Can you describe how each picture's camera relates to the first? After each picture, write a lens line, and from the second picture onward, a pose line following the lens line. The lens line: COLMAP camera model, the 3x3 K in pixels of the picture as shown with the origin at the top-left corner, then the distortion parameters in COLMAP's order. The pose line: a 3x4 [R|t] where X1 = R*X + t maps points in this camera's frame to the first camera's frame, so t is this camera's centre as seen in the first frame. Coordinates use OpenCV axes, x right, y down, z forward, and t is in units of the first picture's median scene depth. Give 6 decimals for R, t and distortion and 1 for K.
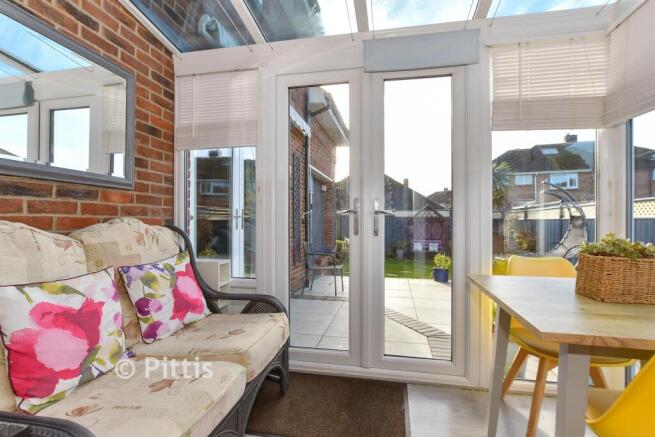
lens RADIAL K [[296.0, 0, 330.7], [0, 296.0, 221.2], [0, 0, 1]] dist [-0.001432, 0.000457]
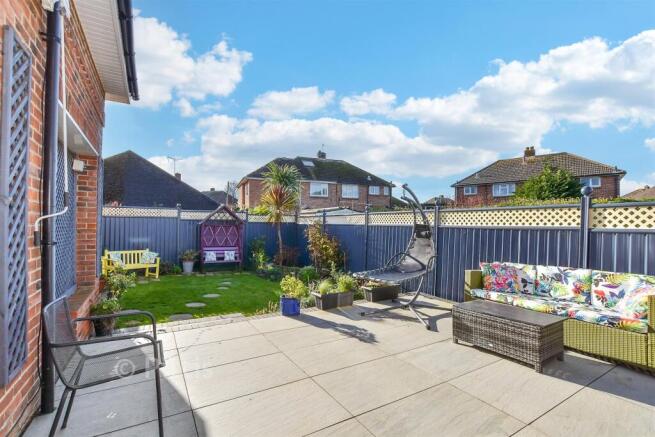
lens RADIAL K [[296.0, 0, 305.8], [0, 296.0, 216.4], [0, 0, 1]] dist [-0.001432, 0.000457]
pose [[0.762670, 0.018894, 0.646512, -0.033296], [-0.008460, 0.999779, -0.019238, -0.009977], [-0.646733, 0.009203, 0.762661, 0.222710]]
